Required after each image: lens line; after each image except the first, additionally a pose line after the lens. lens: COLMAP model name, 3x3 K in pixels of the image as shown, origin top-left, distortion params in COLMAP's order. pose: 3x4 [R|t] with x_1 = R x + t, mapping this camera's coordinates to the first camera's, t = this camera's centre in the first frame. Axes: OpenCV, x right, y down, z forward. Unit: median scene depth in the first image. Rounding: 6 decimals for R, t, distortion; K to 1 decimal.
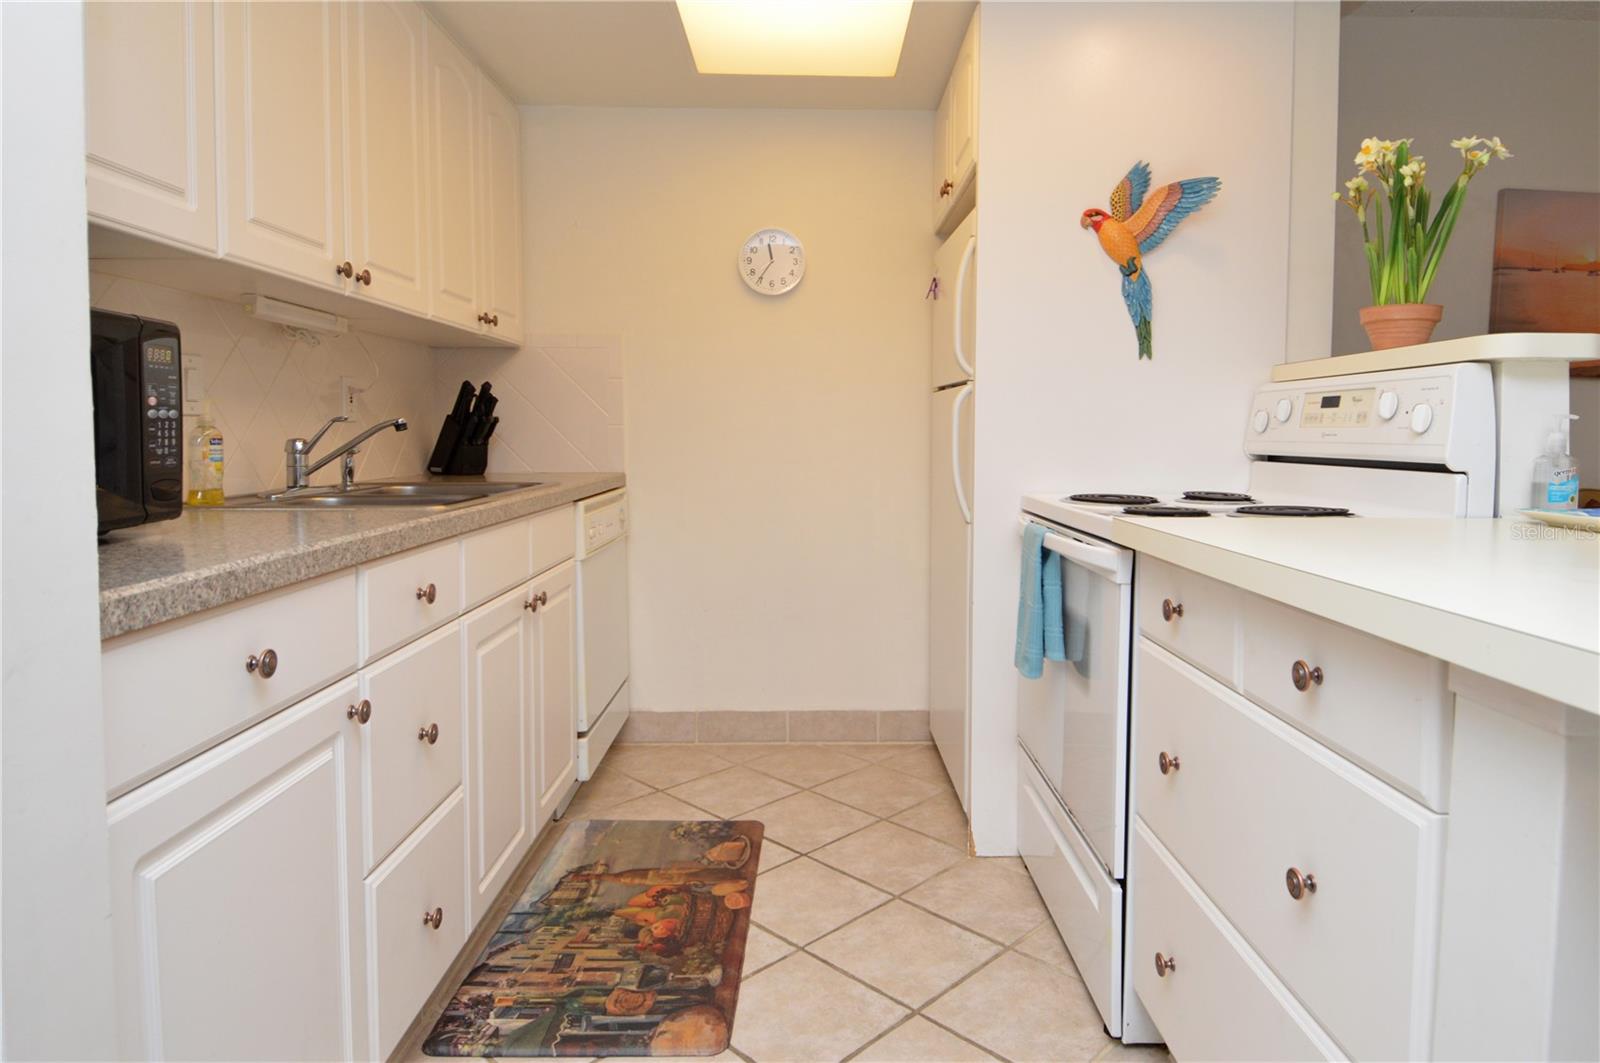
lens RADIAL K [[947.0, 0, 835.8], [0, 947.0, 490.2], [0, 0, 1]] dist [0.009985, -0.015347]
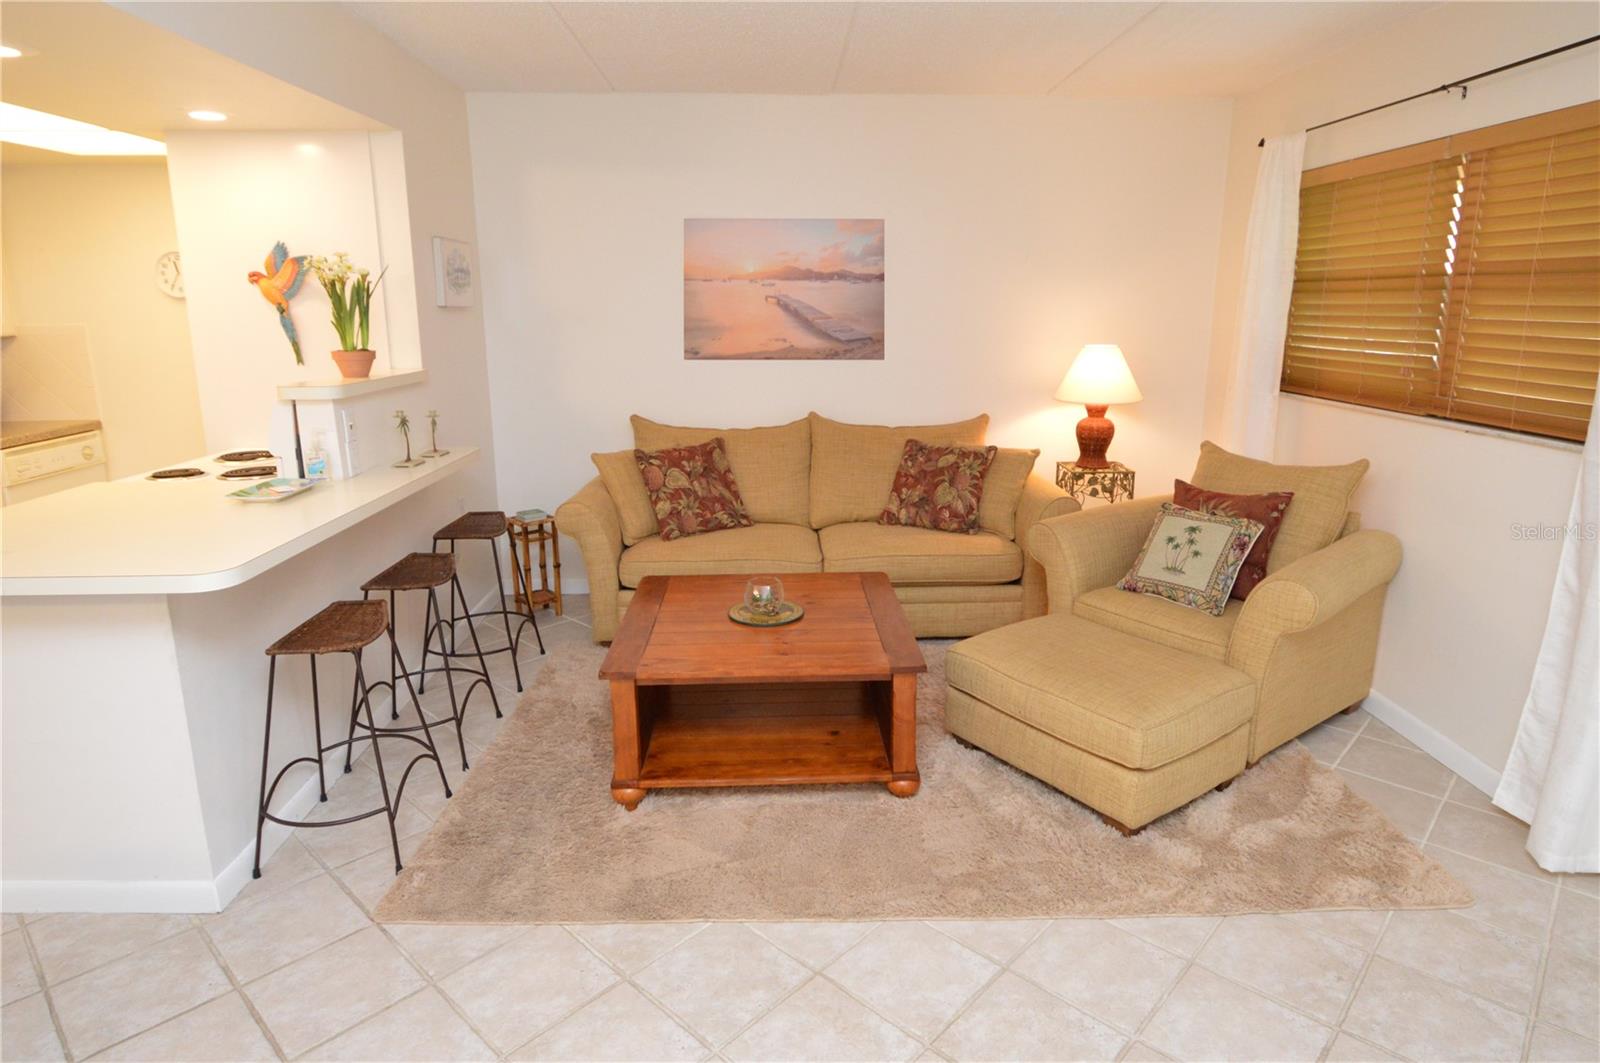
lens RADIAL K [[862.6, 0, 822.4], [0, 862.6, 527.0], [0, 0, 1]] dist [0.014400, -0.025468]
pose [[0.999617, -0.004635, 0.027284, 1.186419], [-0.000531, 0.982486, 0.186337, -0.146331], [-0.027670, -0.186280, 0.982107, -0.524548]]
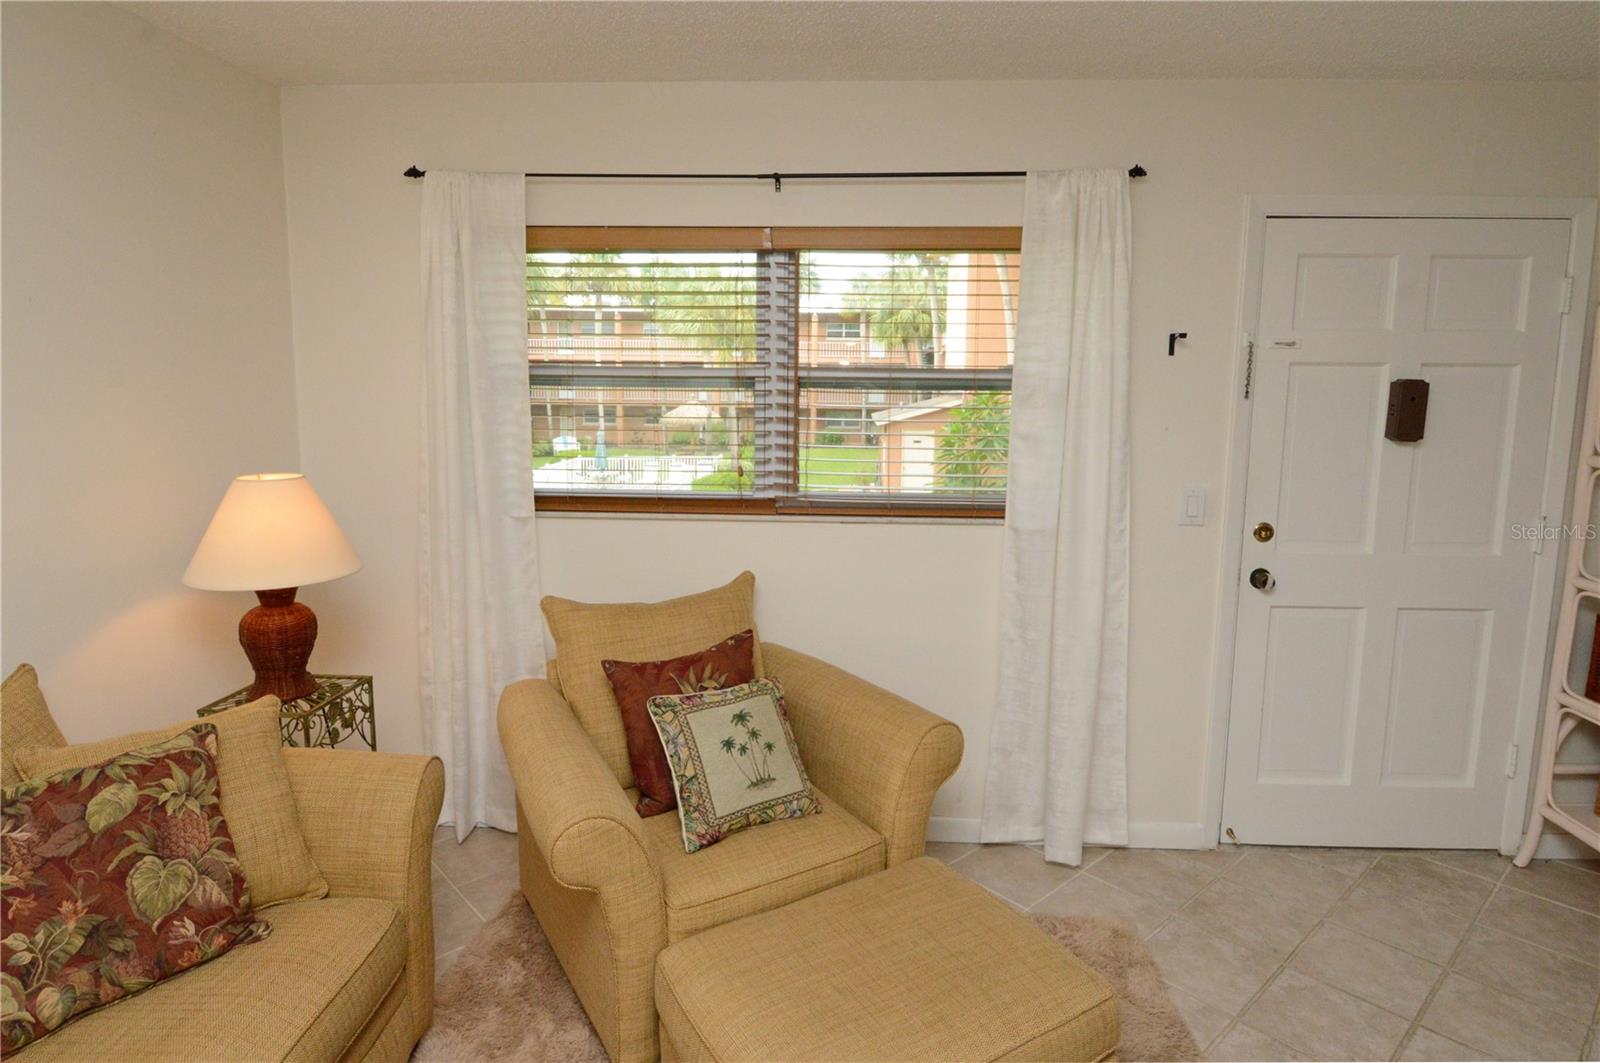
lens RADIAL K [[917.3, 0, 816.2], [0, 917.3, 494.3], [0, 0, 1]] dist [0.013953, -0.019745]
pose [[0.068751, -0.129240, 0.989227, 0.839632], [0.052964, 0.990648, 0.125745, -0.258234], [-0.996227, 0.043749, 0.074953, 0.583005]]
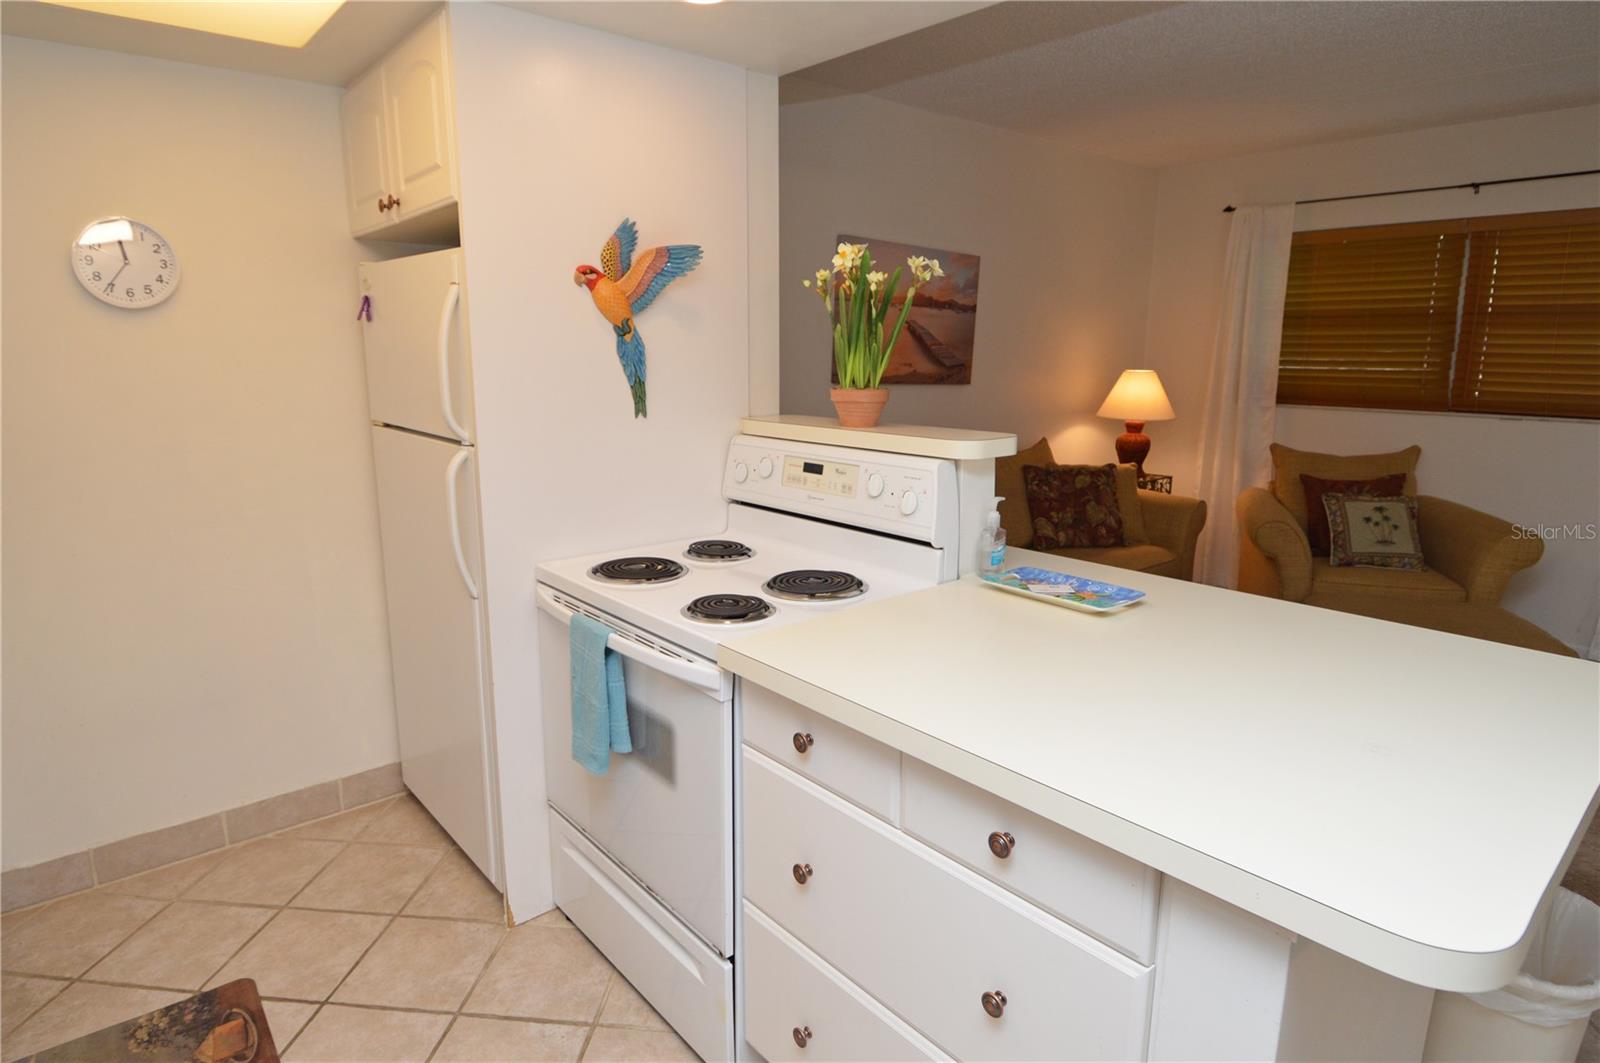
lens RADIAL K [[862.6, 0, 778.1], [0, 862.6, 527.9], [0, 0, 1]] dist [0.014400, -0.025468]
pose [[0.781648, -0.125623, 0.610938, -0.145190], [0.036797, 0.987089, 0.155889, -0.164655], [-0.622633, -0.099370, 0.776179, 0.175098]]
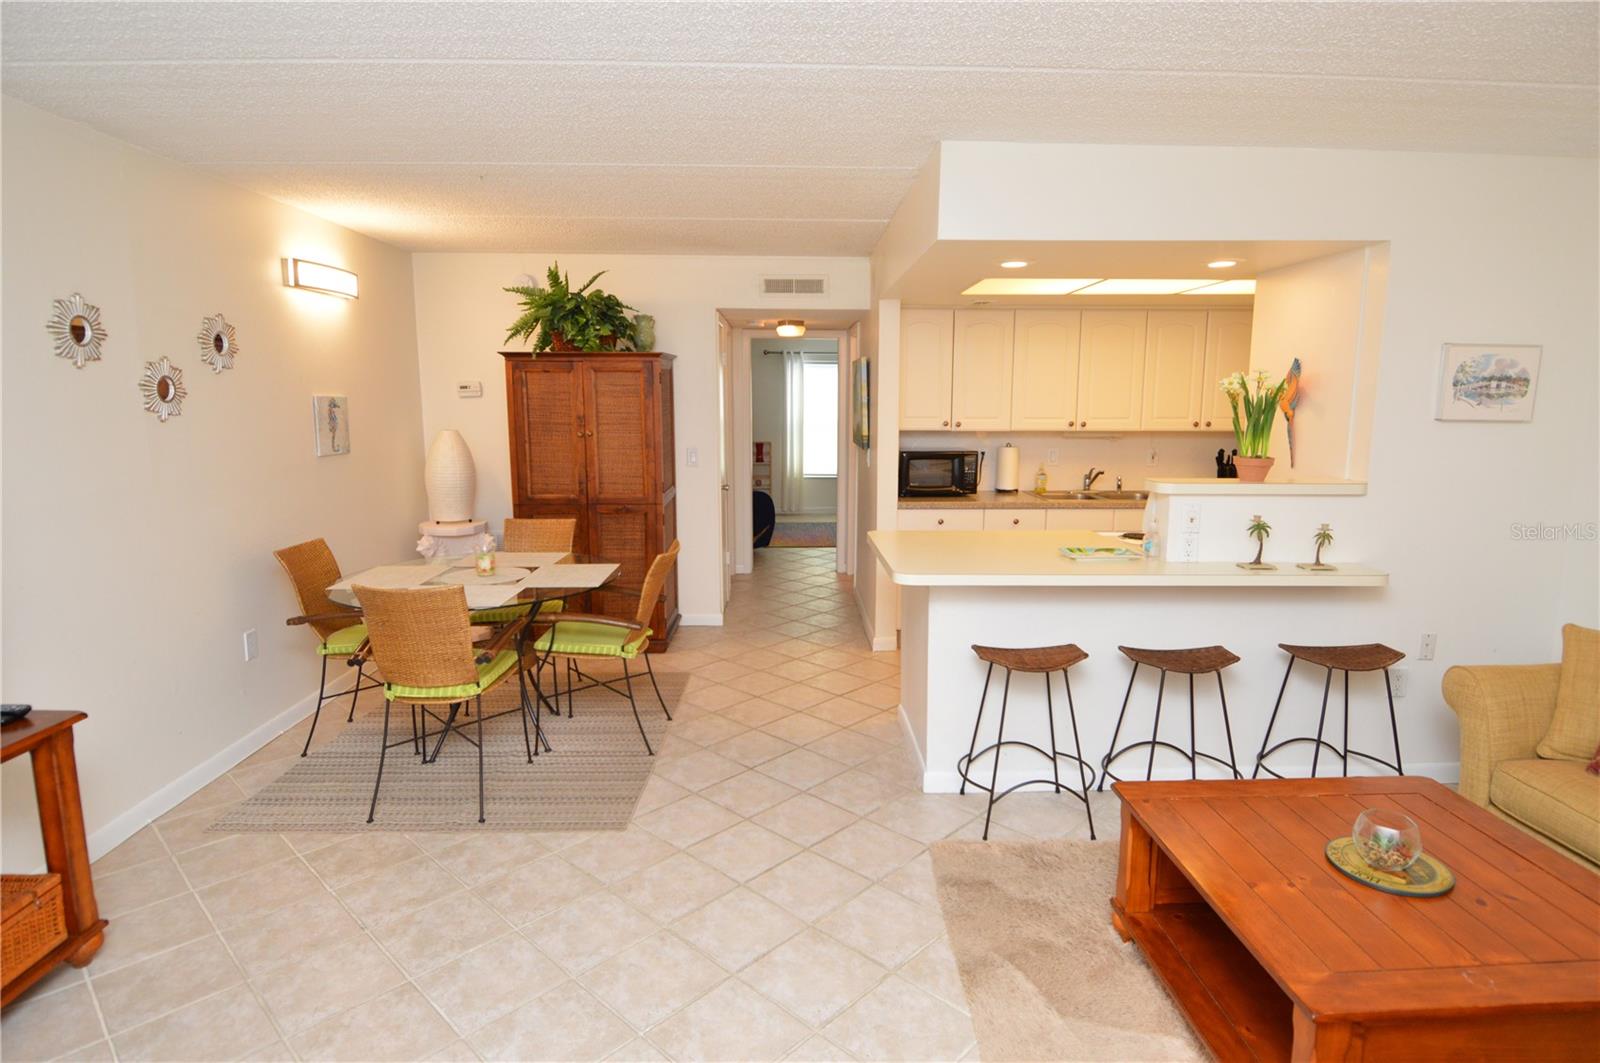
lens RADIAL K [[862.6, 0, 815.0], [0, 862.6, 521.2], [0, 0, 1]] dist [0.014400, -0.025468]
pose [[0.011030, 0.142057, -0.989797, 1.935630], [-0.064563, 0.987893, 0.141065, -0.214831], [0.997853, 0.062348, 0.020068, 0.075365]]
